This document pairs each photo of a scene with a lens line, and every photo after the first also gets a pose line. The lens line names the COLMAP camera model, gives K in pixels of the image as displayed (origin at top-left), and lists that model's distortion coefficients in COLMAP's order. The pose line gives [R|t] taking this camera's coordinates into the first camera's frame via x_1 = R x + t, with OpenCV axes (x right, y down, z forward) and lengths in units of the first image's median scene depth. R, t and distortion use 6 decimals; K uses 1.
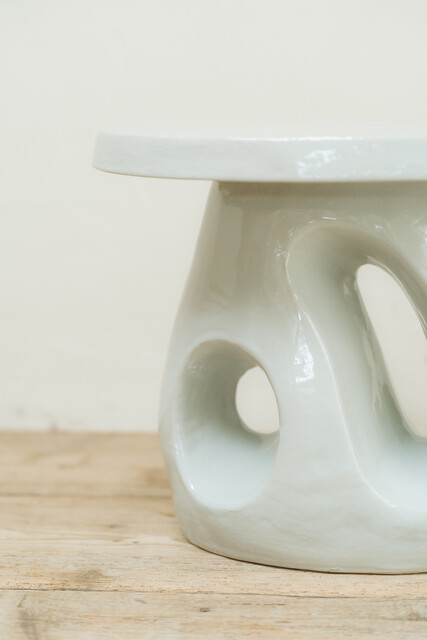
lens RADIAL K [[1311.2, 0, 213.5], [0, 1311.2, 320.0], [0, 0, 1]] dist [0.000526, -0.011044]
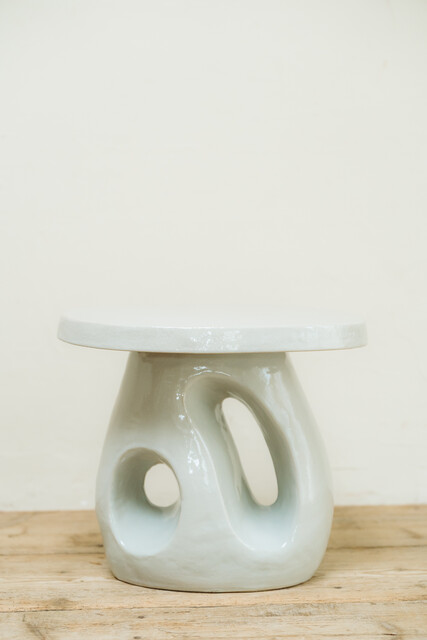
lens RADIAL K [[1241.7, 0, 213.5], [0, 1241.7, 320.0], [0, 0, 1]] dist [-0.001590, 0.080943]
pose [[0.983290, -0.004772, 0.181983, -0.182022], [0.017514, 0.997499, -0.068478, -0.034590], [-0.181201, 0.070521, 0.980914, -0.502077]]
